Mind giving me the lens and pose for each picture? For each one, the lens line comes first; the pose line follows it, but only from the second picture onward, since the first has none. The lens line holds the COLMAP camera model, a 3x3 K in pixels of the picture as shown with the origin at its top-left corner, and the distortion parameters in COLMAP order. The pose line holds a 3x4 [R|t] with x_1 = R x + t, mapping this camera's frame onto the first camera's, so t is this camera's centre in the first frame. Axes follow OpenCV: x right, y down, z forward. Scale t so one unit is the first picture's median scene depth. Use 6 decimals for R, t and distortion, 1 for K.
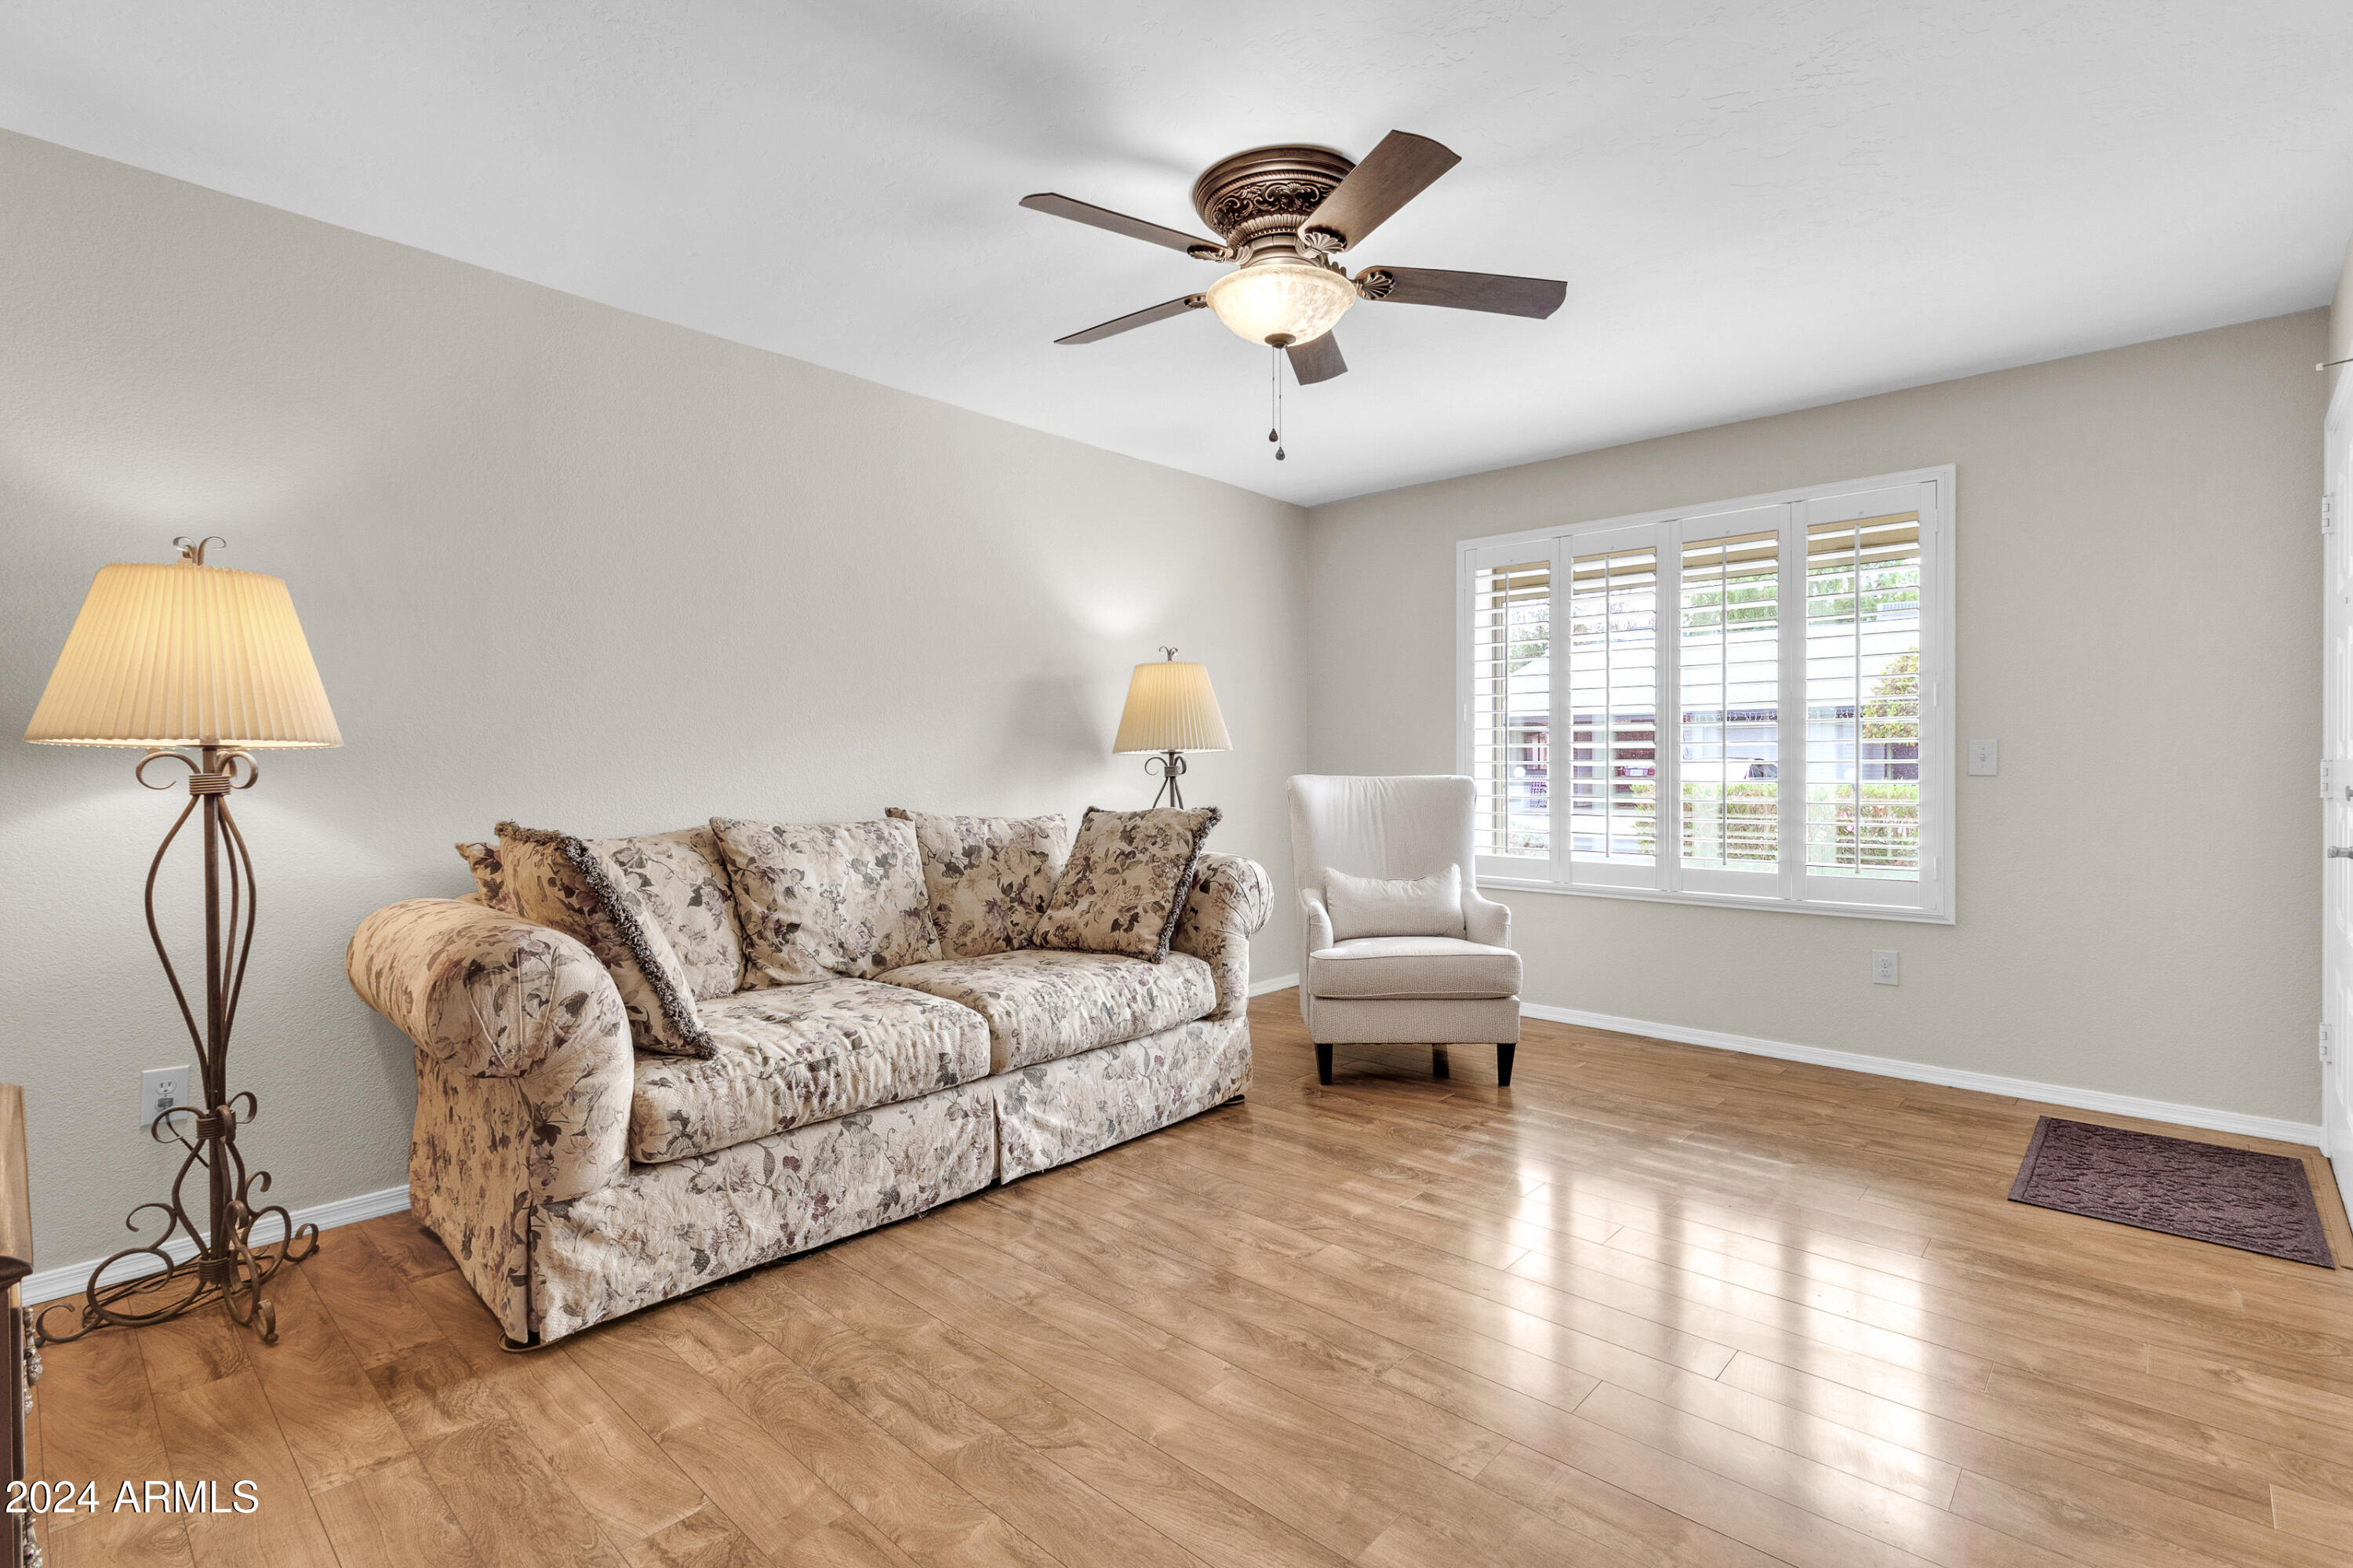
lens RADIAL K [[1085.5, 0, 1184.4], [0, 1085.5, 764.4], [0, 0, 1]] dist [0.001480, 0.000226]
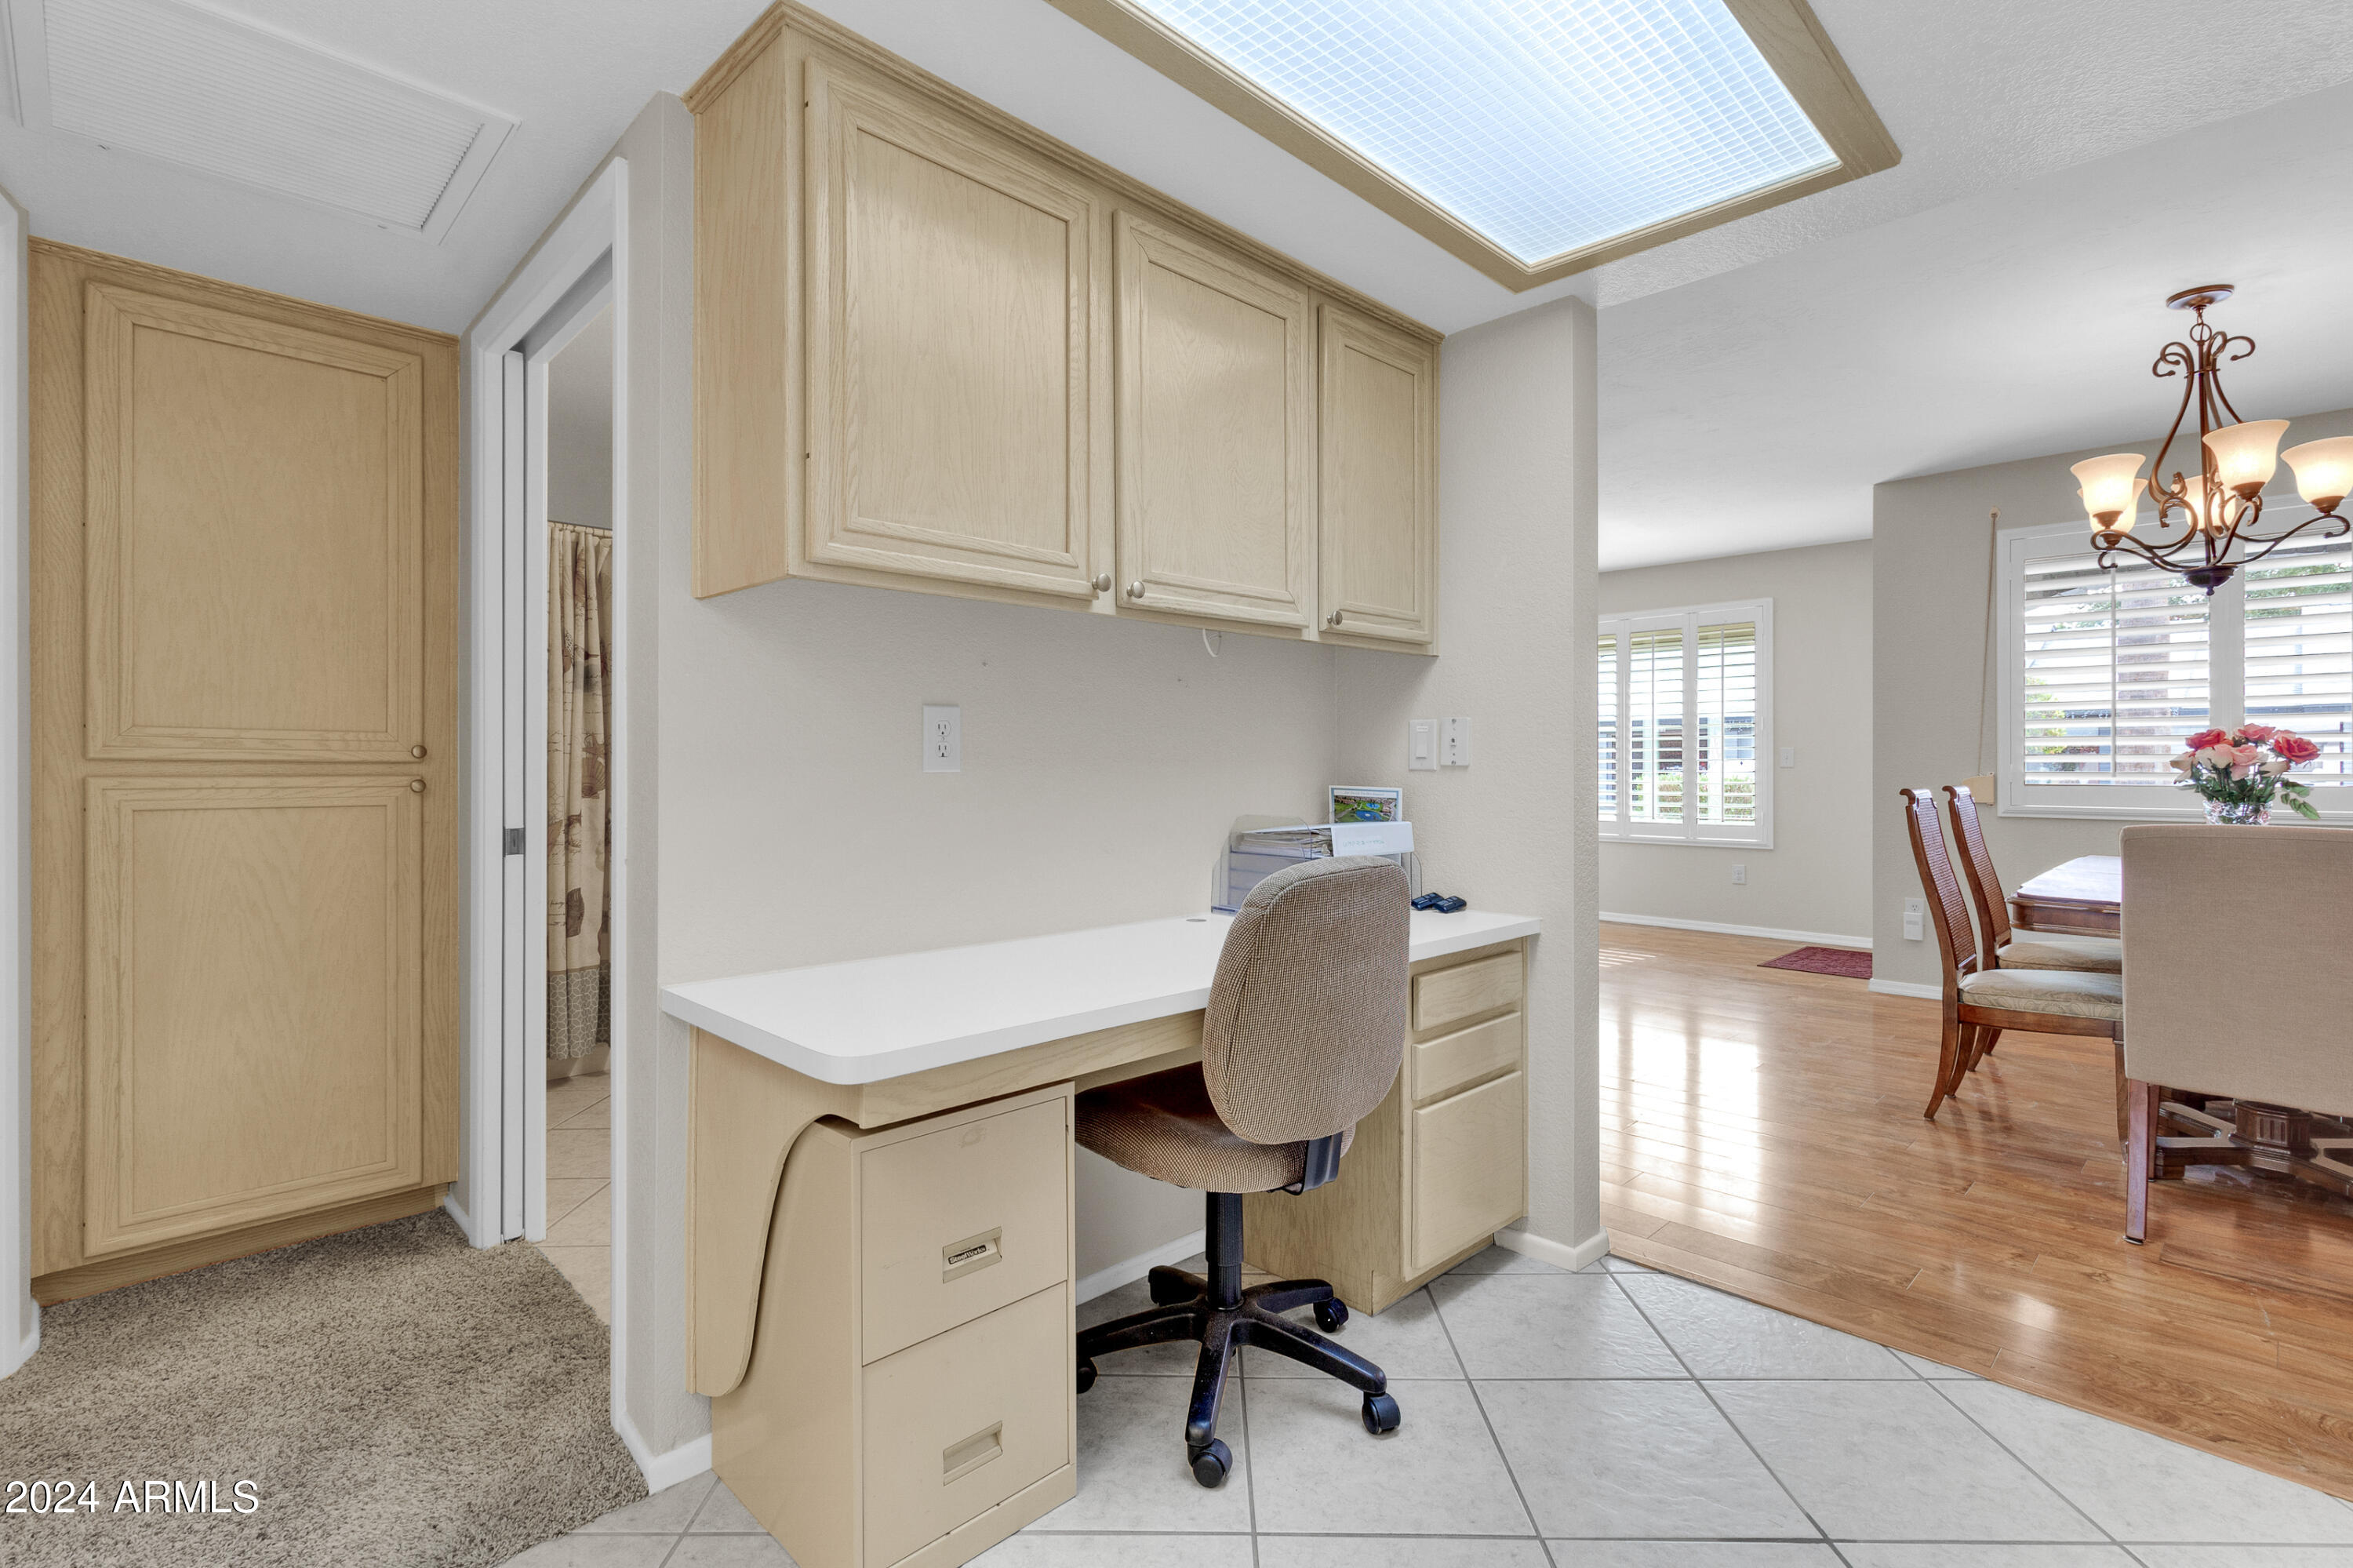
lens RADIAL K [[1085.5, 0, 1184.4], [0, 1085.5, 764.4], [0, 0, 1]] dist [0.001480, 0.000226]
pose [[0.998547, 0.002260, -0.053834, -0.182593], [-0.002389, 0.999994, -0.002322, 0.011492], [0.053829, 0.002447, 0.998547, -0.881849]]
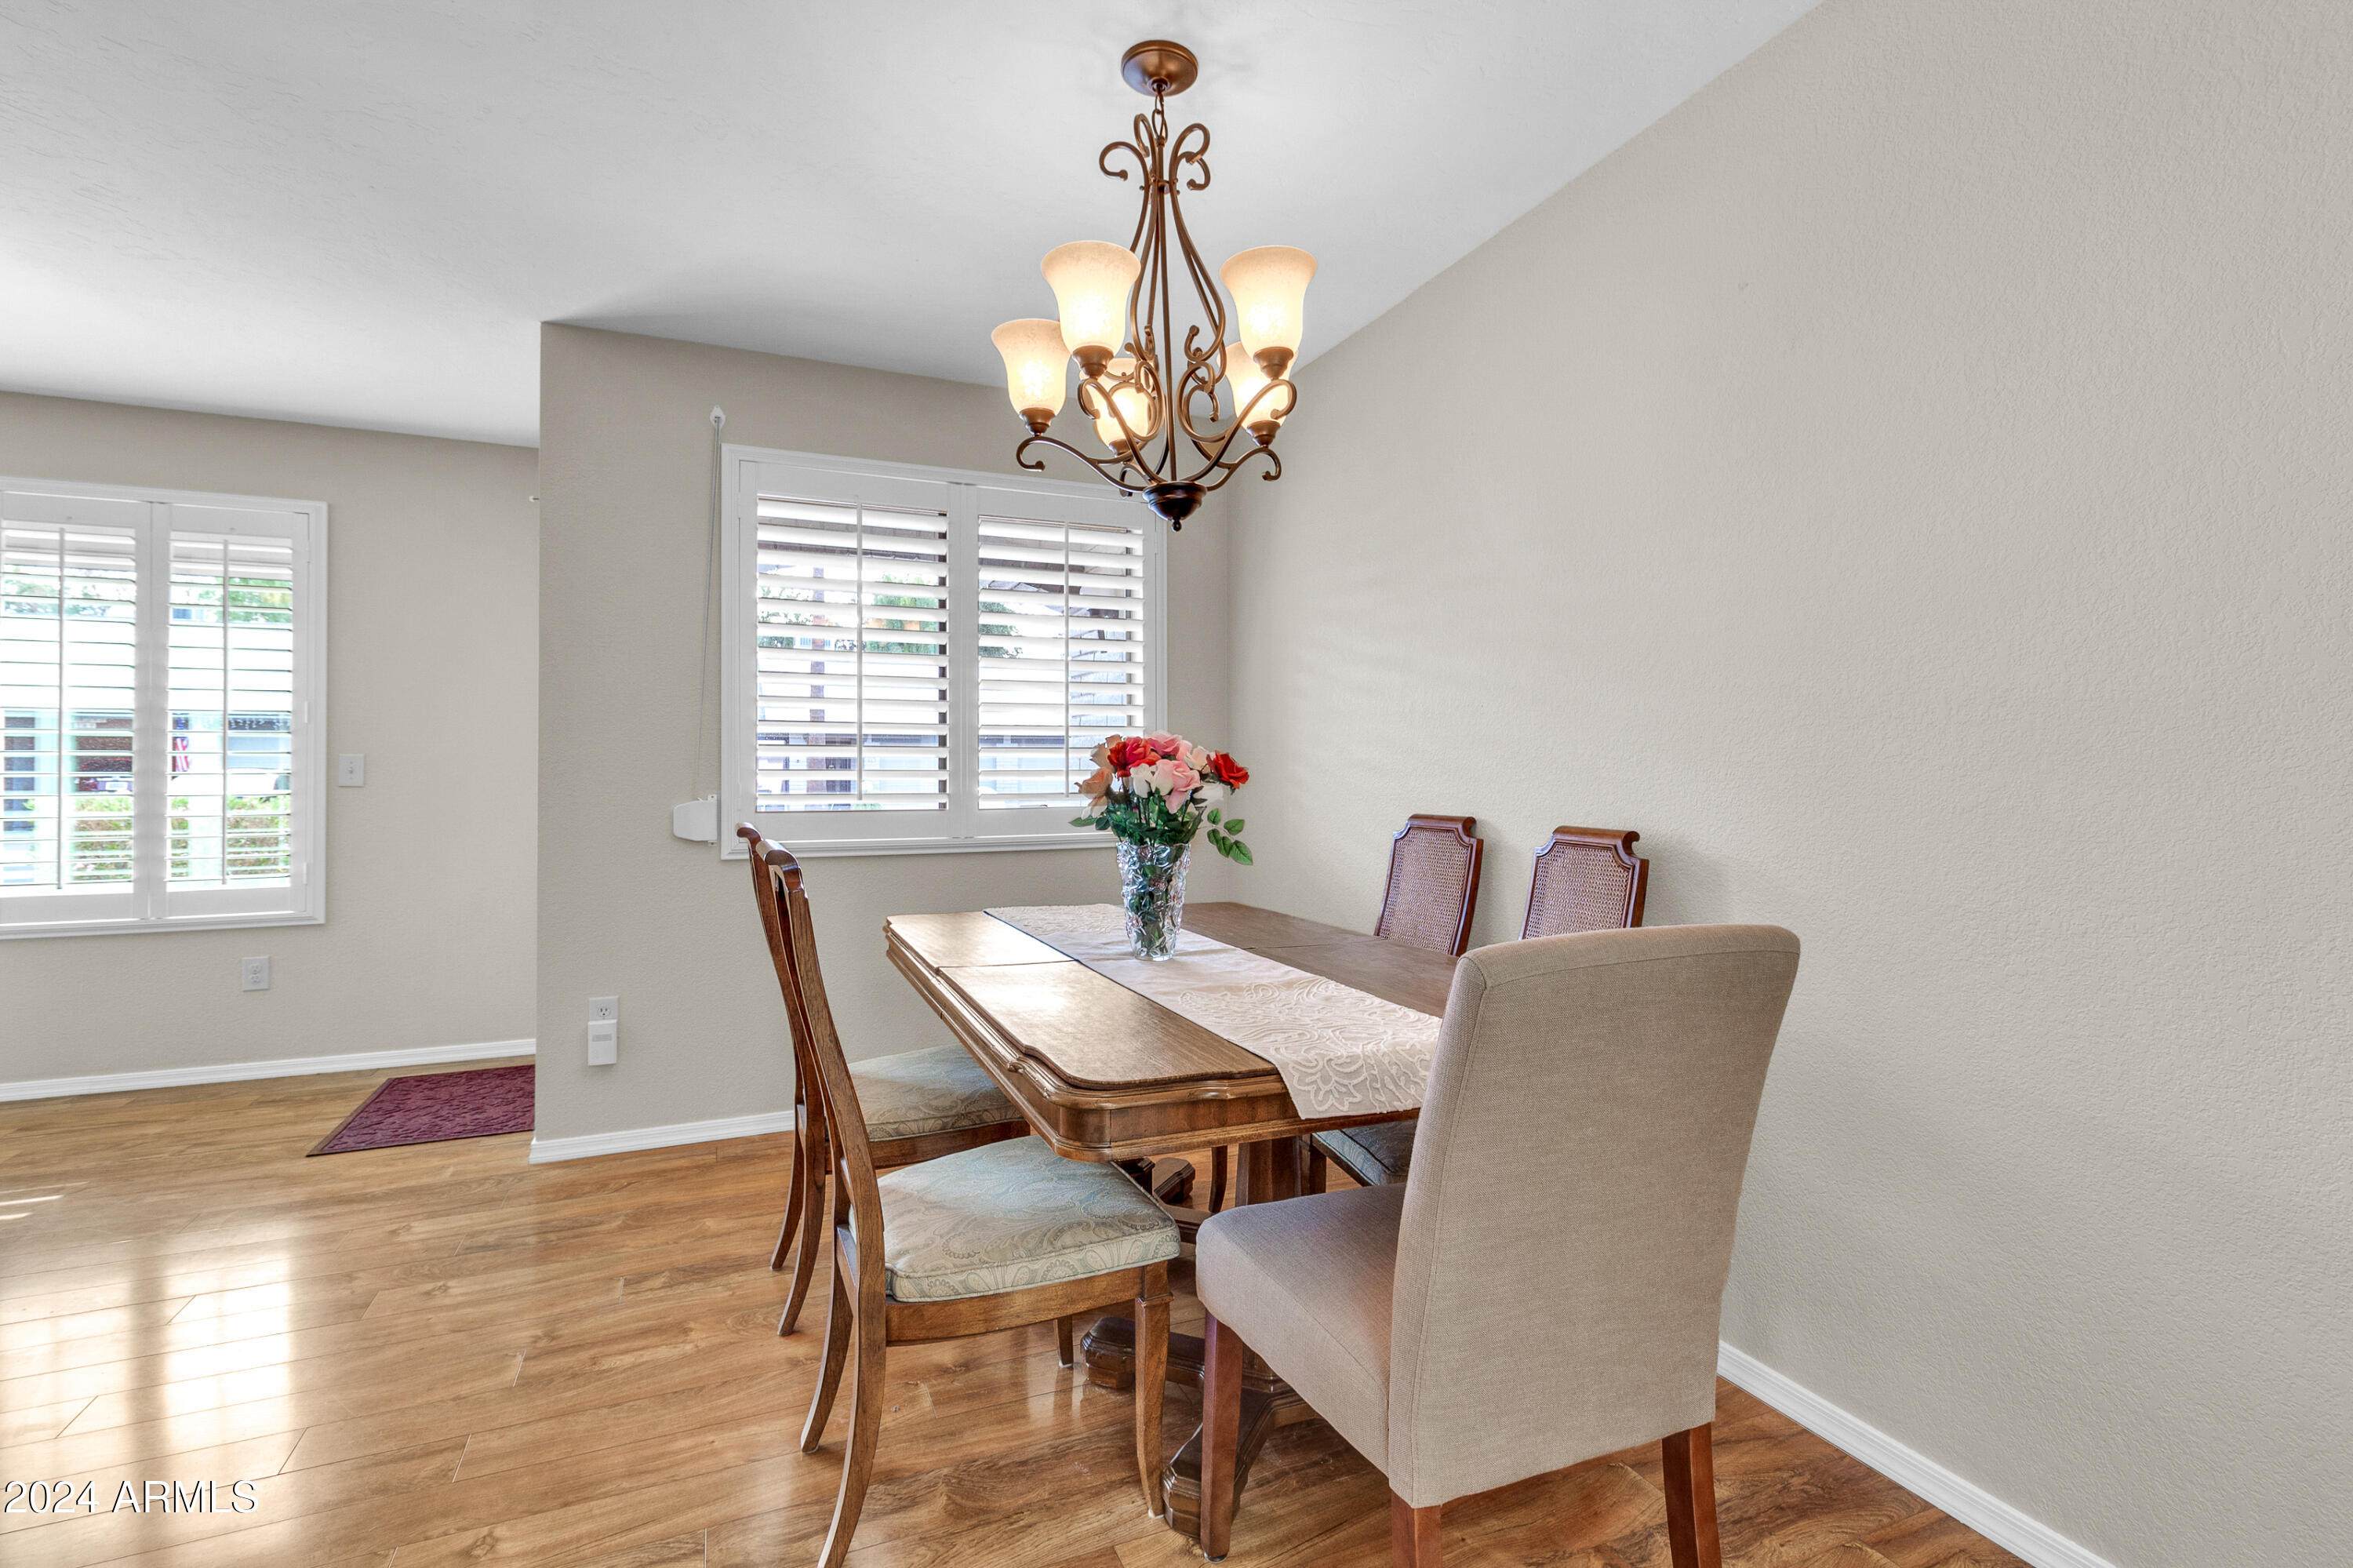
lens RADIAL K [[1085.5, 0, 1184.4], [0, 1085.5, 764.4], [0, 0, 1]] dist [0.001480, 0.000226]
pose [[0.408704, 0.011214, 0.912598, 0.065206], [0.000465, 0.999922, -0.012495, 0.001662], [-0.912667, 0.005531, 0.408667, -0.236091]]
